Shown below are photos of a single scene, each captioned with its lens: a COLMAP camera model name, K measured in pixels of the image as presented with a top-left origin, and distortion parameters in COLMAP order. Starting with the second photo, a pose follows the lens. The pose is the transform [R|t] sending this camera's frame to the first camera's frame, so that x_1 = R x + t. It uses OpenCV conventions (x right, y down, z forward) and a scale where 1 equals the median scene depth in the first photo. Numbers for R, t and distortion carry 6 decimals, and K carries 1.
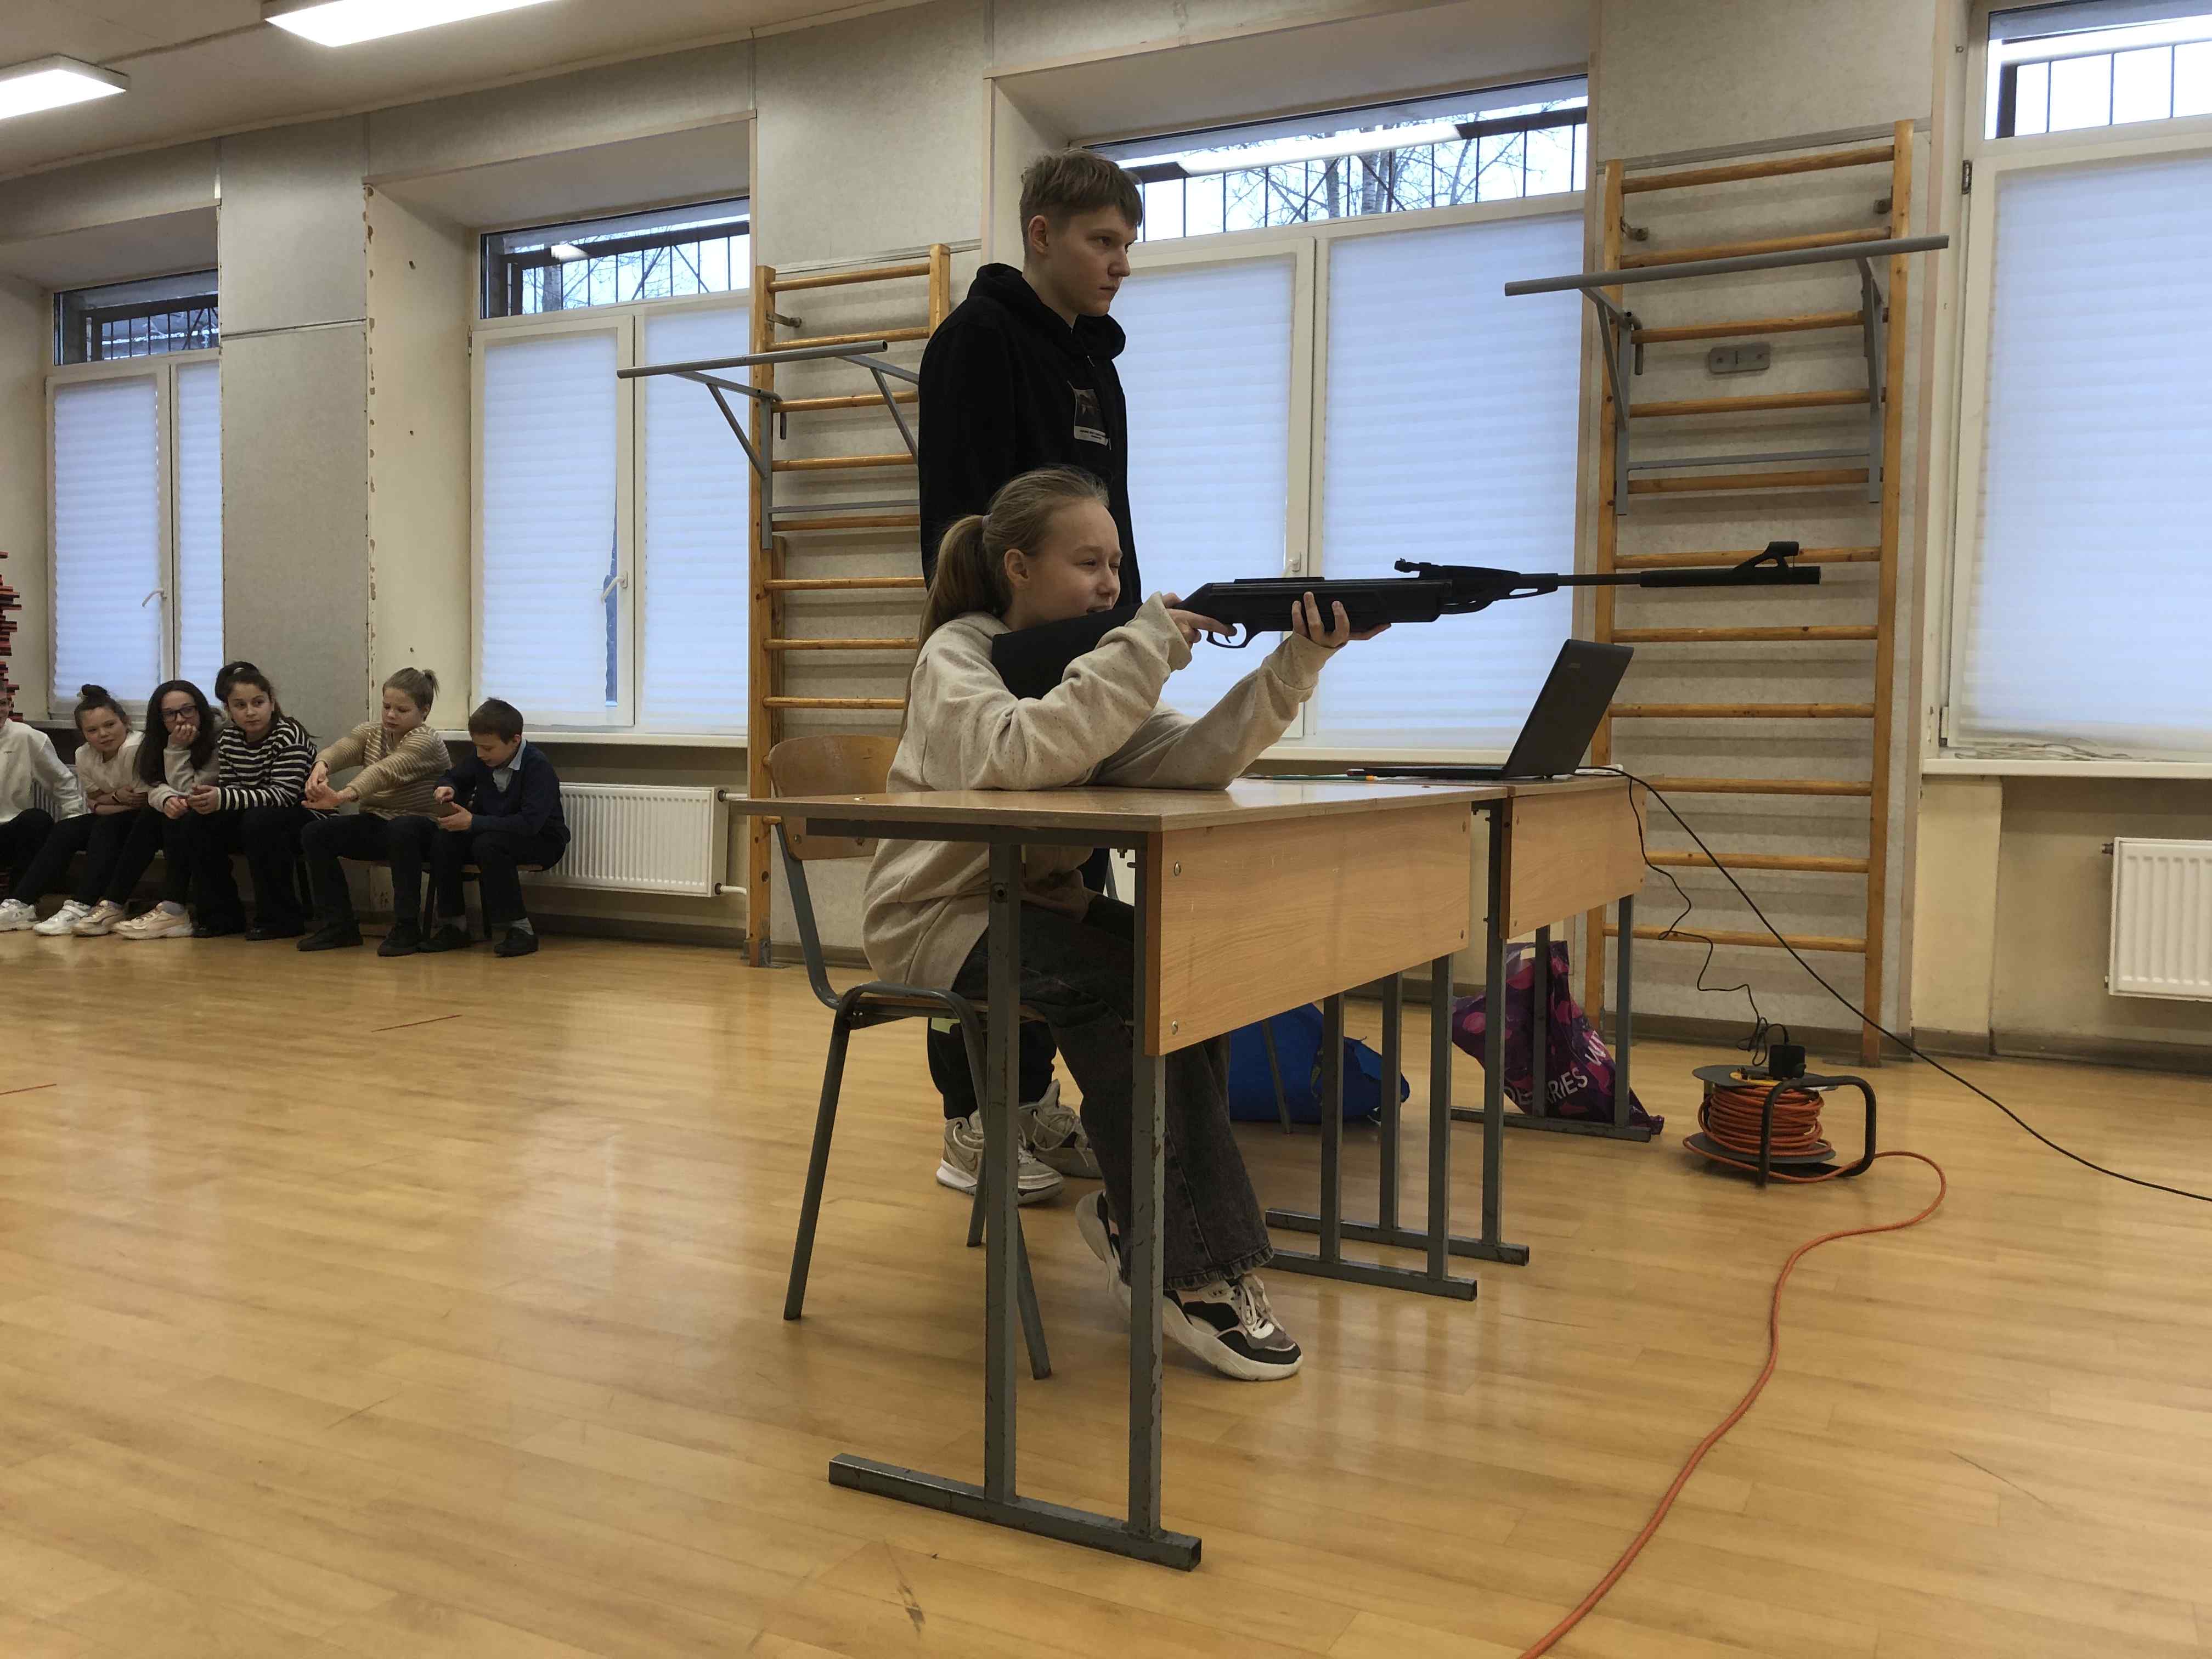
lens RADIAL K [[1802.0, 0, 1110.3], [0, 1802.0, 825.8], [0, 0, 1]] dist [0.006792, -0.000220]
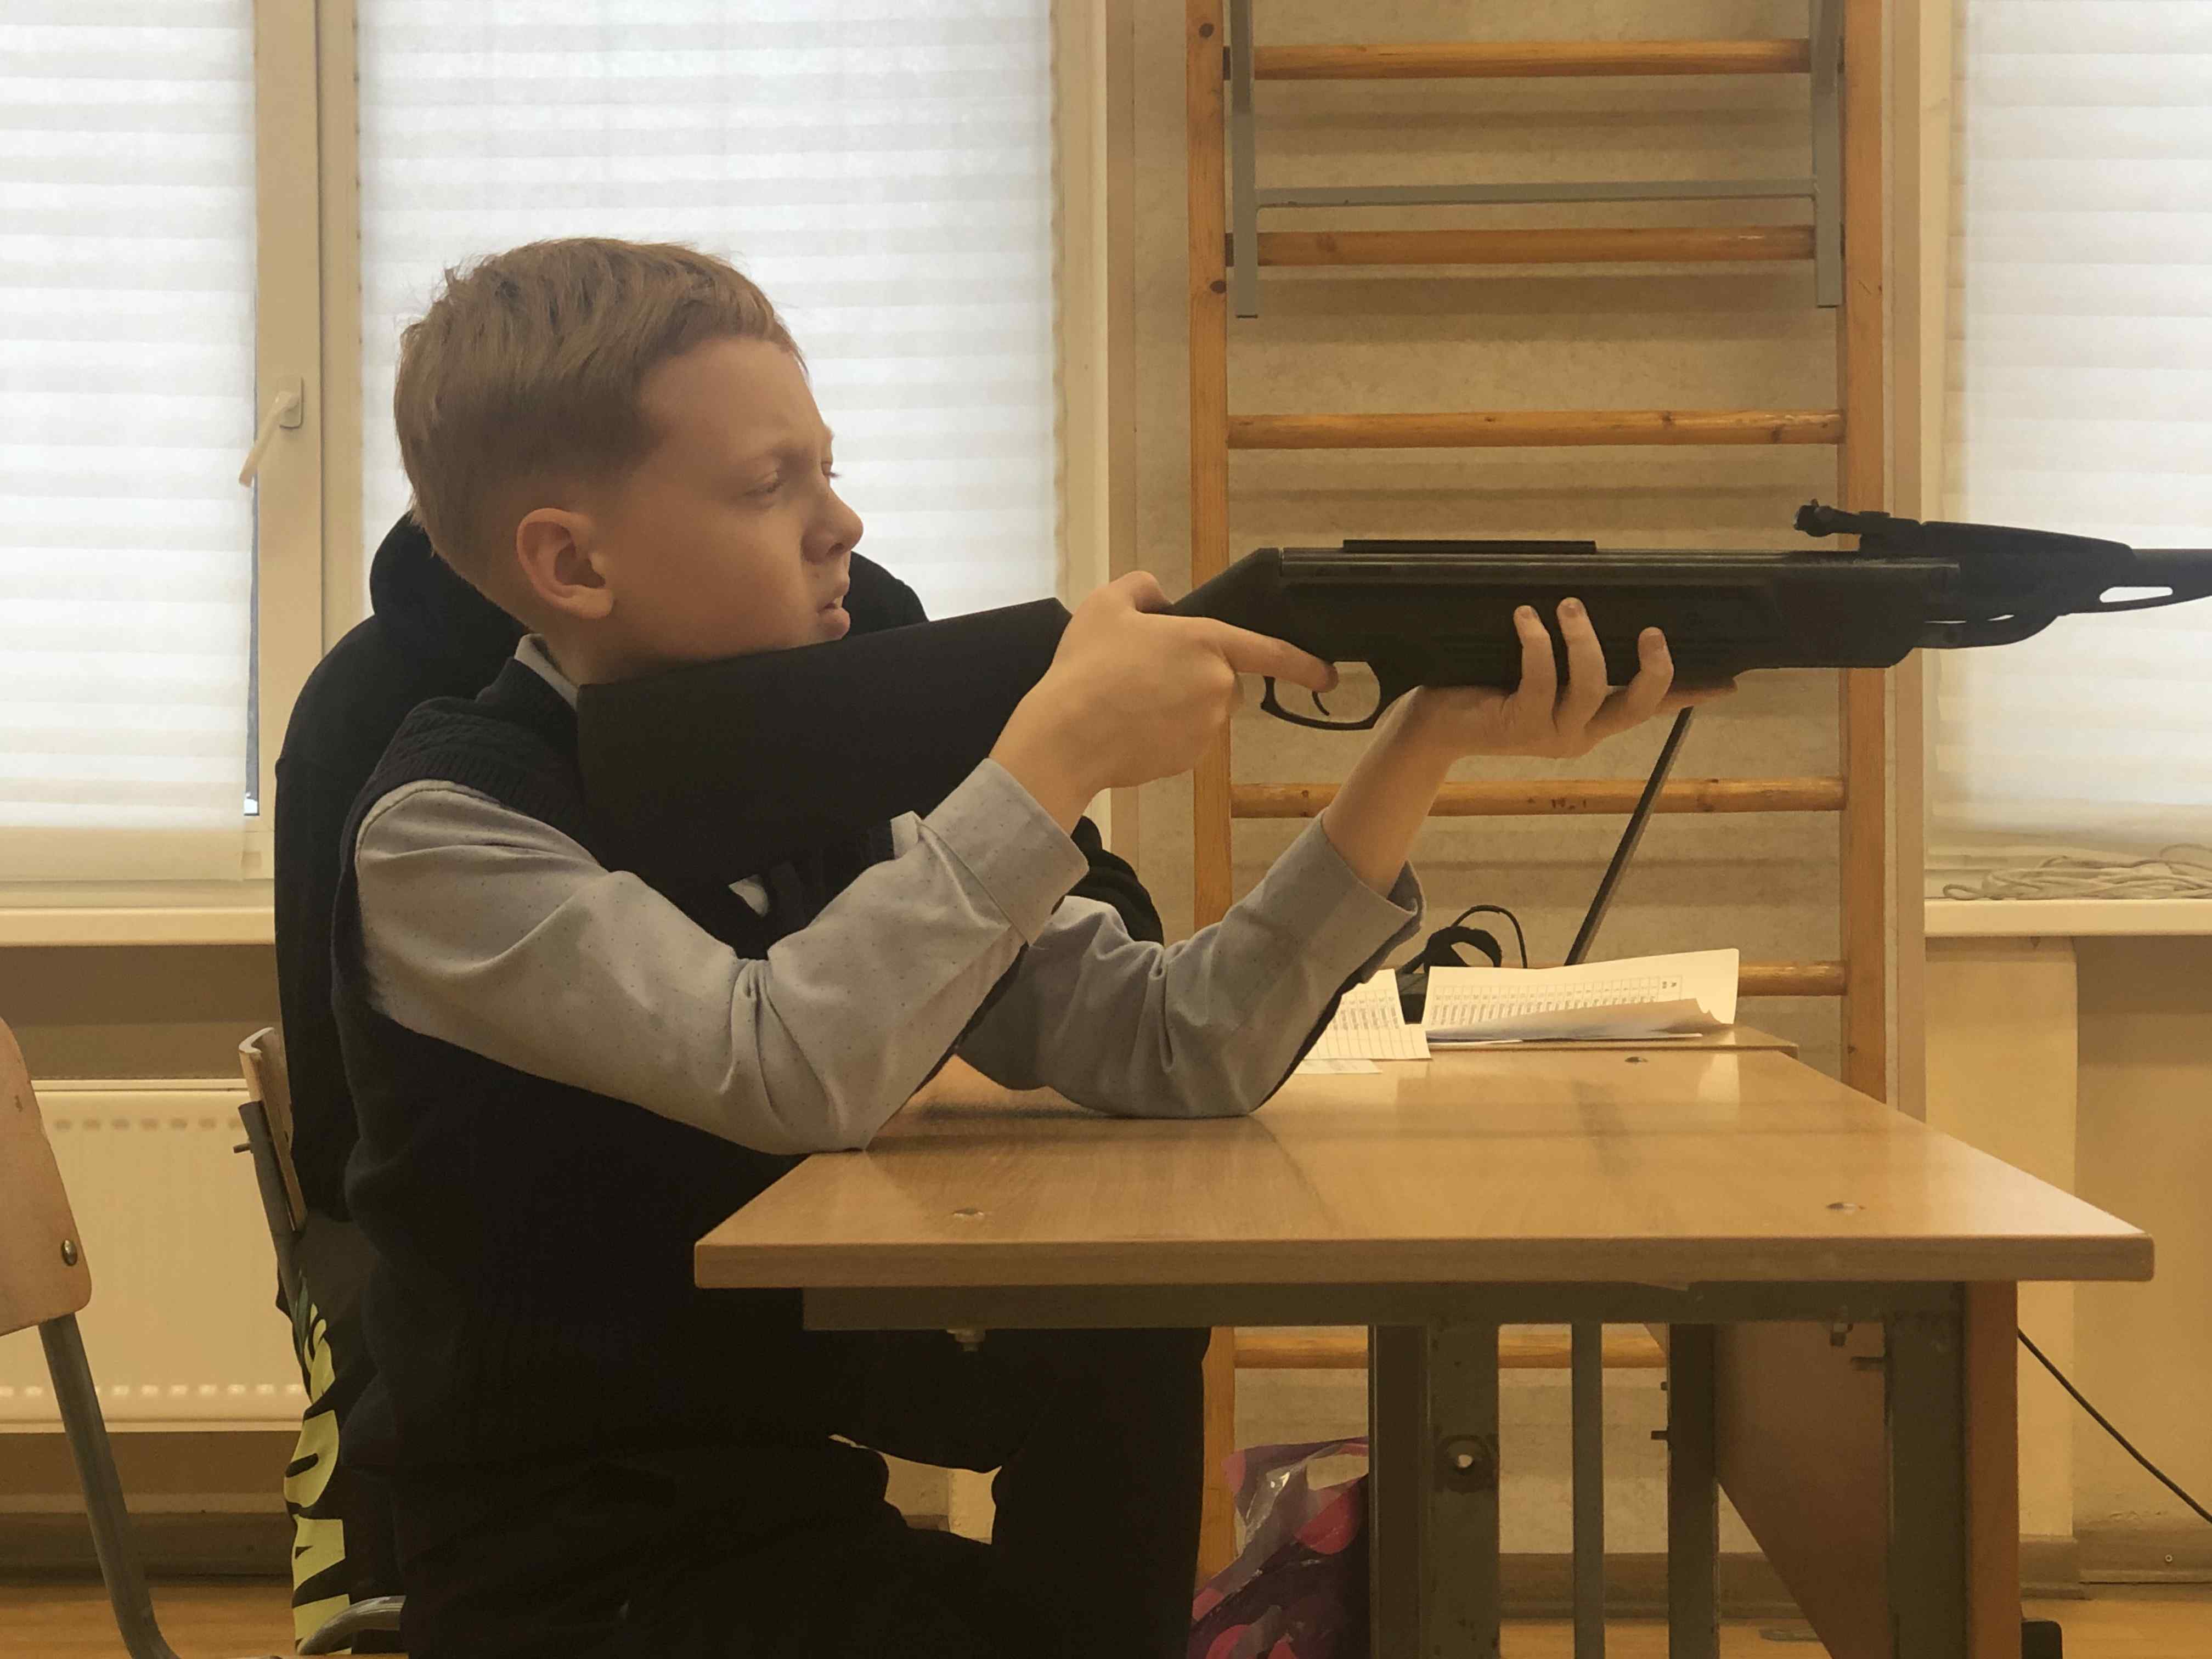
lens RADIAL K [[4705.6, 0, 1106.8], [0, 4705.6, 797.2], [0, 0, 1]] dist [0.025393, 0.299434]
pose [[0.903896, -0.019487, 0.427308, -0.202517], [0.041205, 0.998283, -0.041636, -0.023712], [-0.425763, 0.055242, 0.903147, 0.072546]]
